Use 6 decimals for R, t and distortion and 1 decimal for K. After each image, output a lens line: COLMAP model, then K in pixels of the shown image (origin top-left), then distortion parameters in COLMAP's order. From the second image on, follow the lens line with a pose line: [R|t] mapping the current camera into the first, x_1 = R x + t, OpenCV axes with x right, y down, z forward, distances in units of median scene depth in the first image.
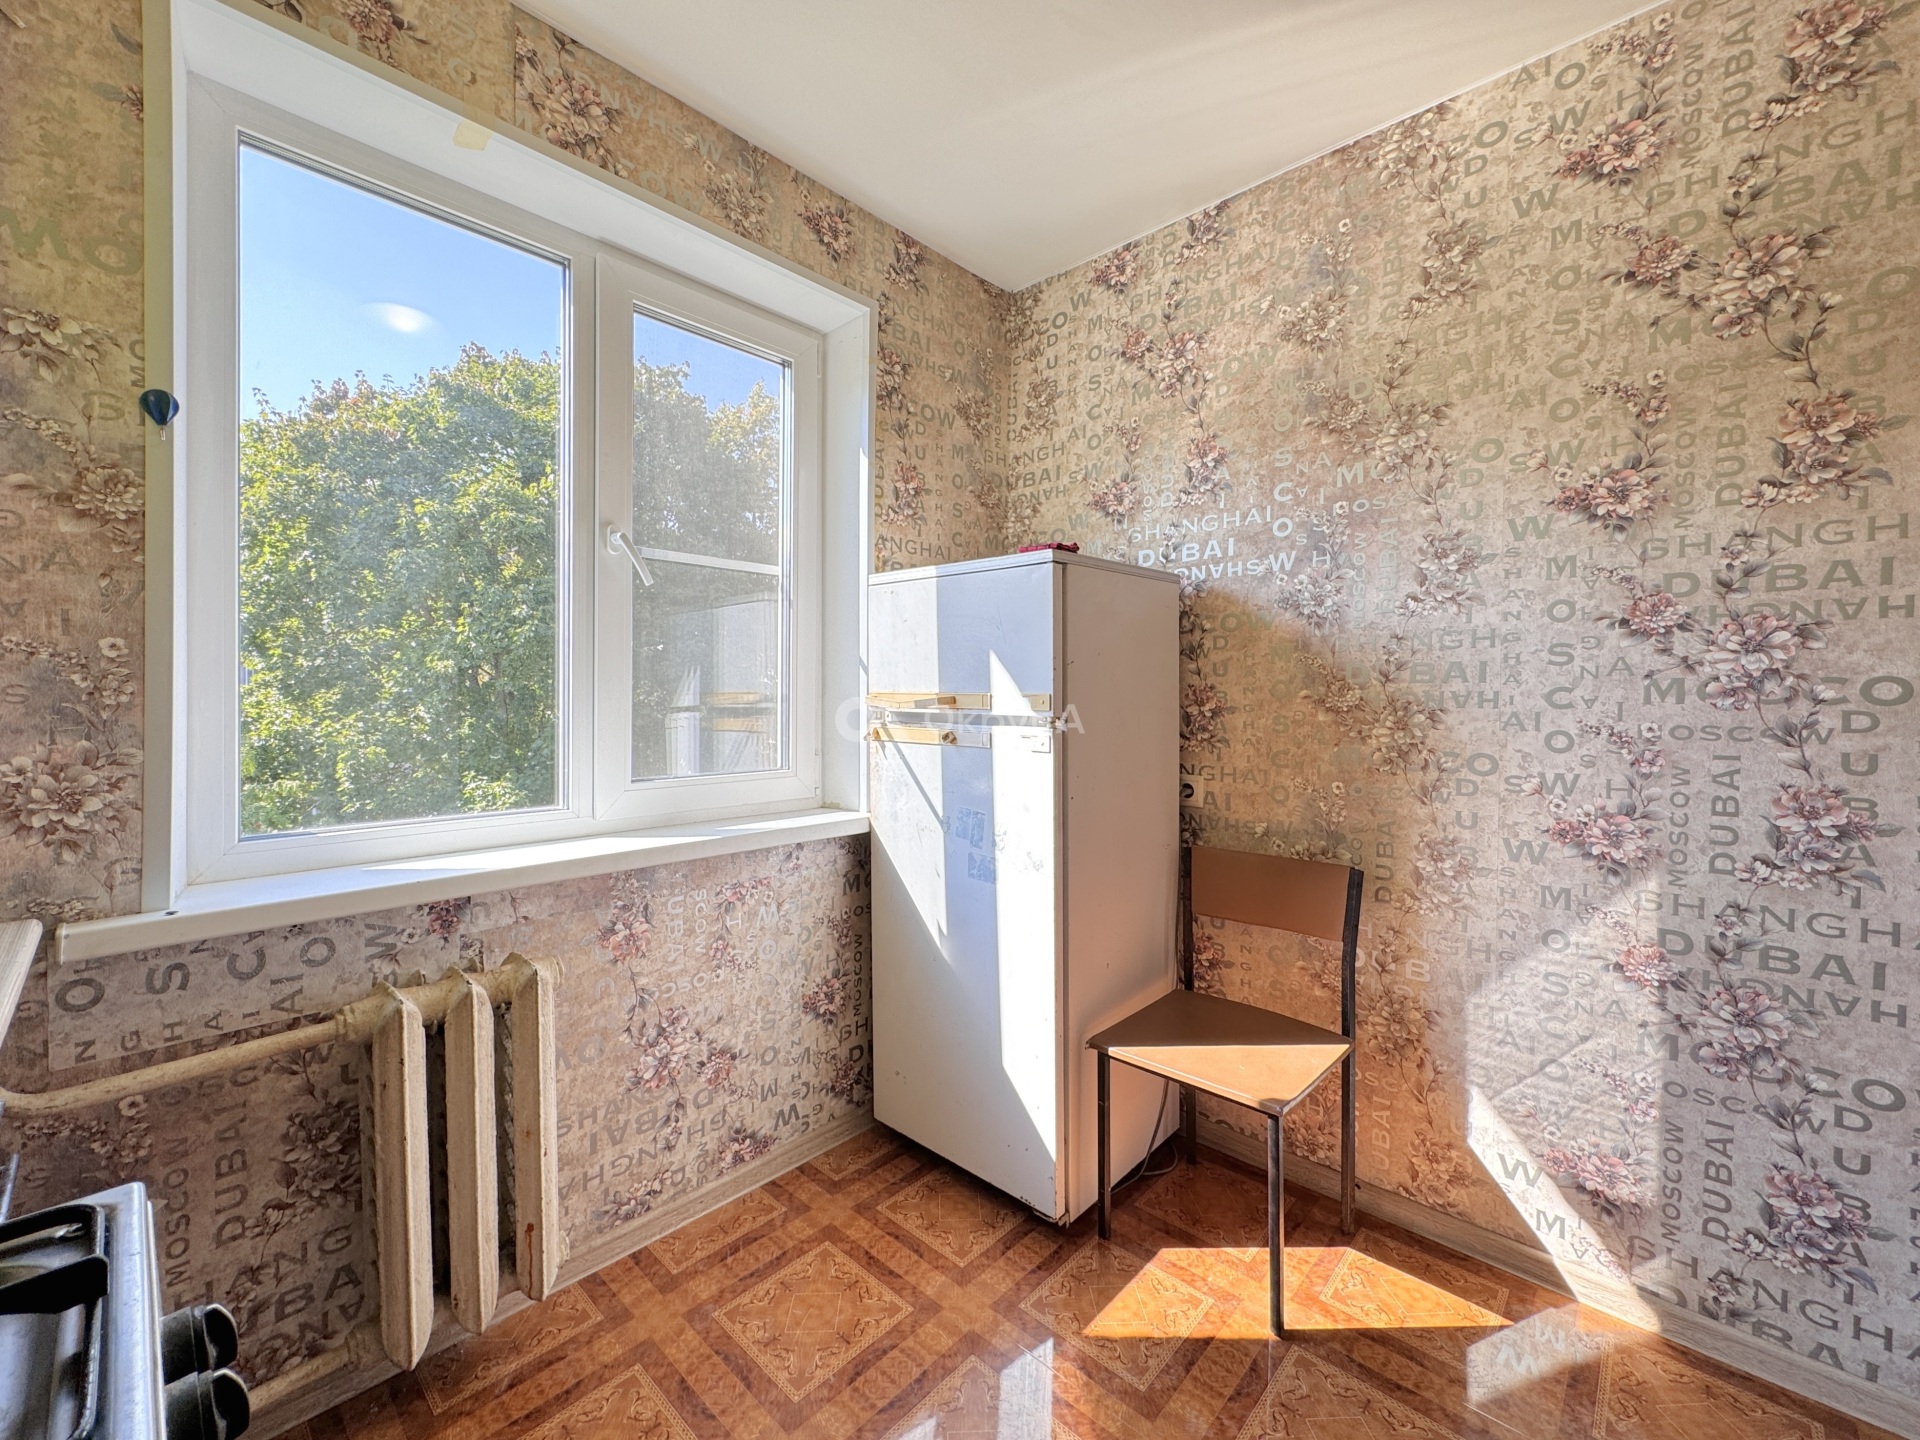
lens RADIAL K [[777.5, 0, 957.2], [0, 777.5, 702.7], [0, 0, 1]] dist [-0.000905, -0.000044]
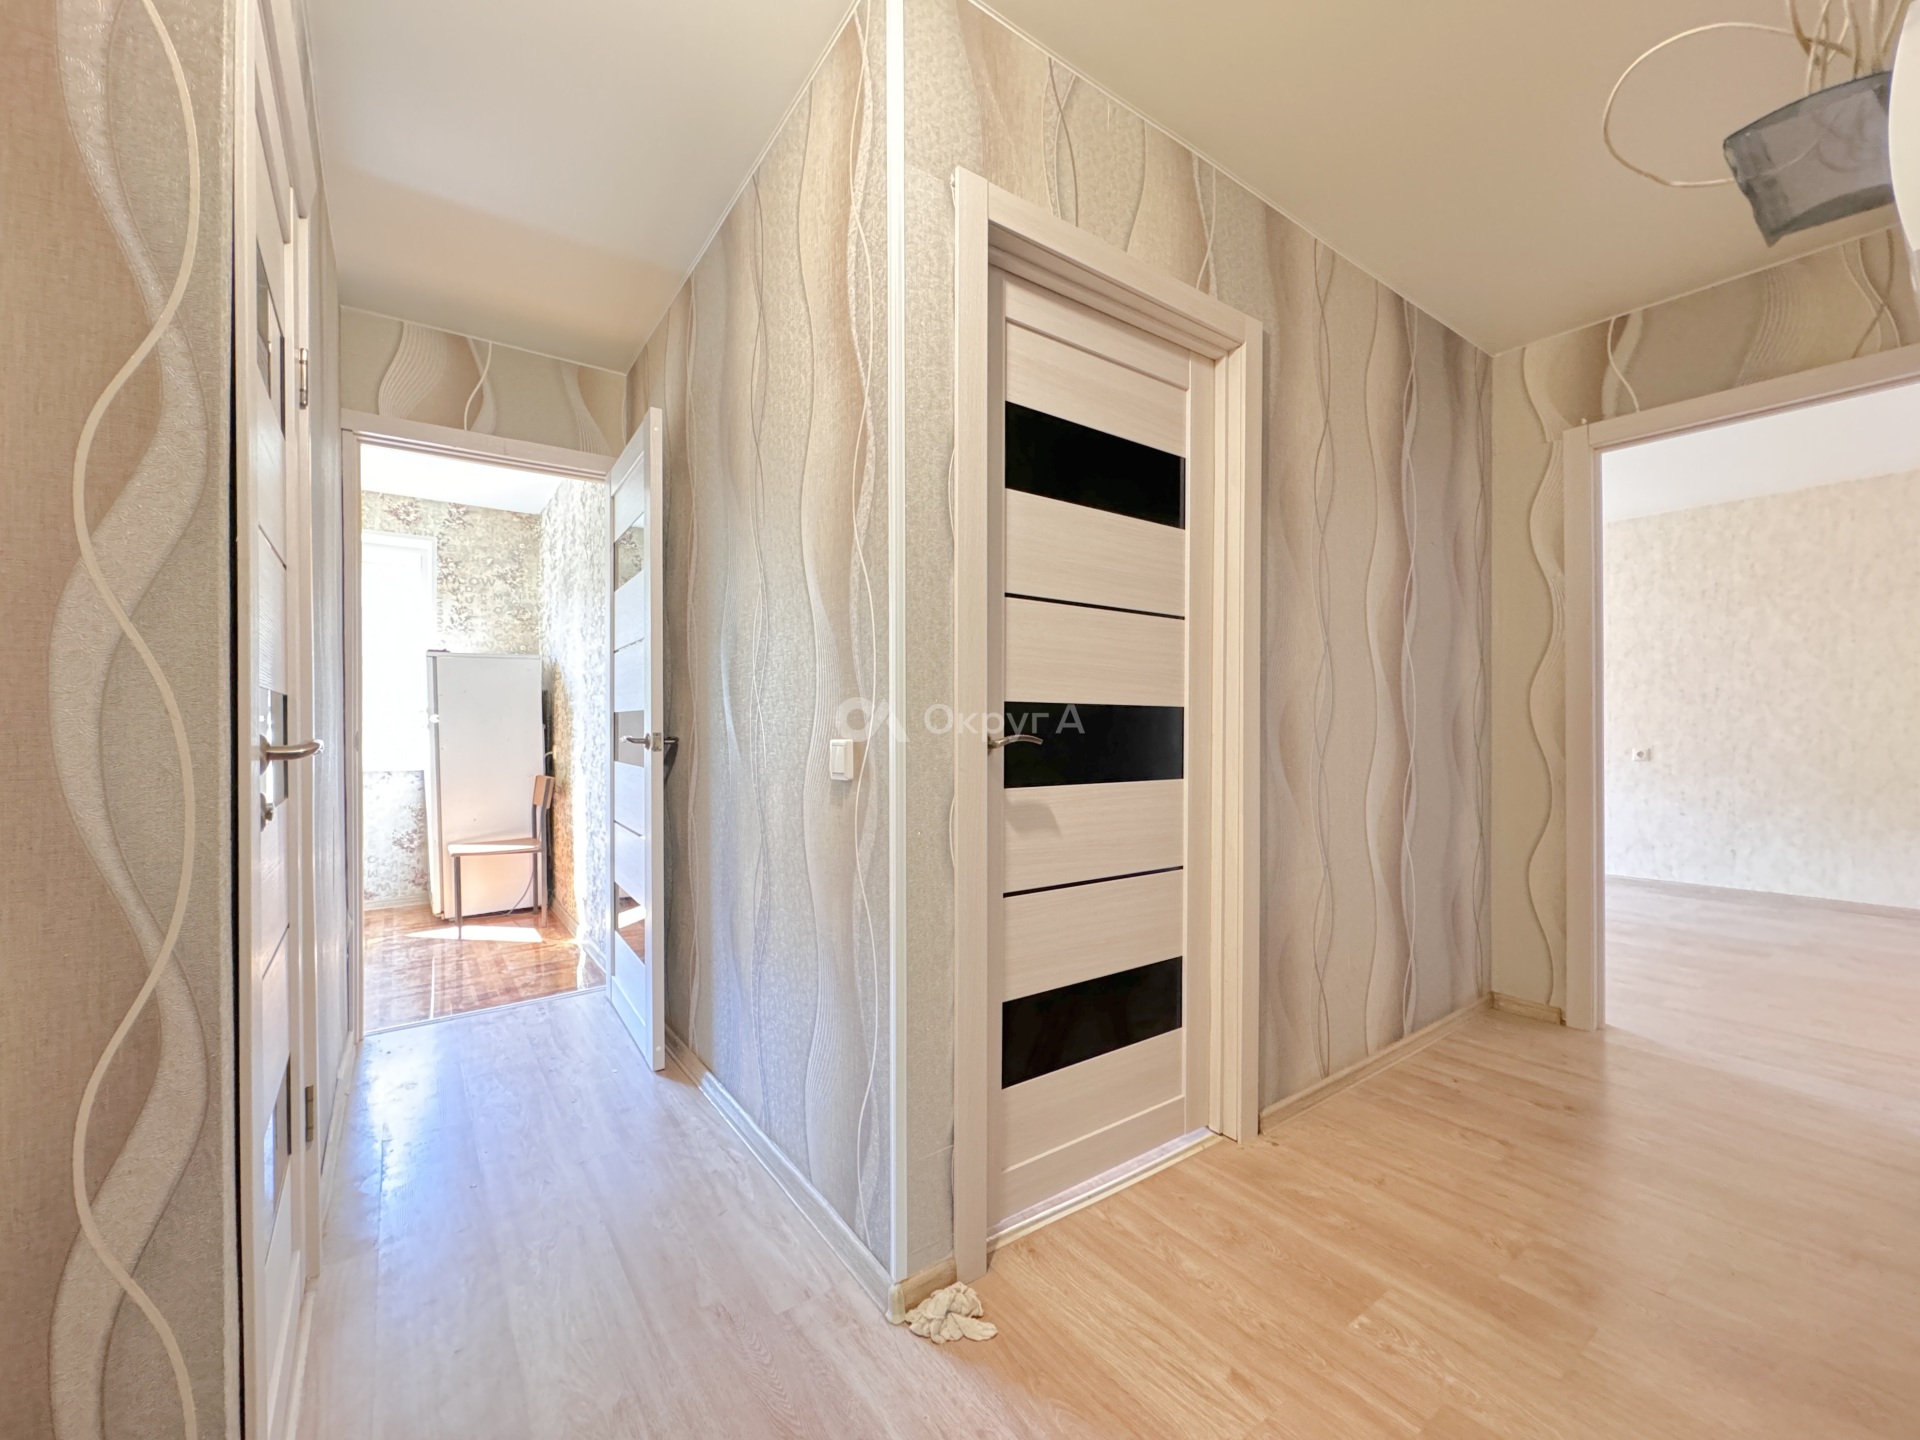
lens RADIAL K [[770.2, 0, 956.3], [0, 770.2, 730.3], [0, 0, 1]] dist [0.000197, 0.000077]
pose [[0.981196, -0.006094, -0.192920, 2.234075], [0.004876, 0.999965, -0.006791, 0.086112], [0.192955, 0.005722, 0.981191, -1.119165]]
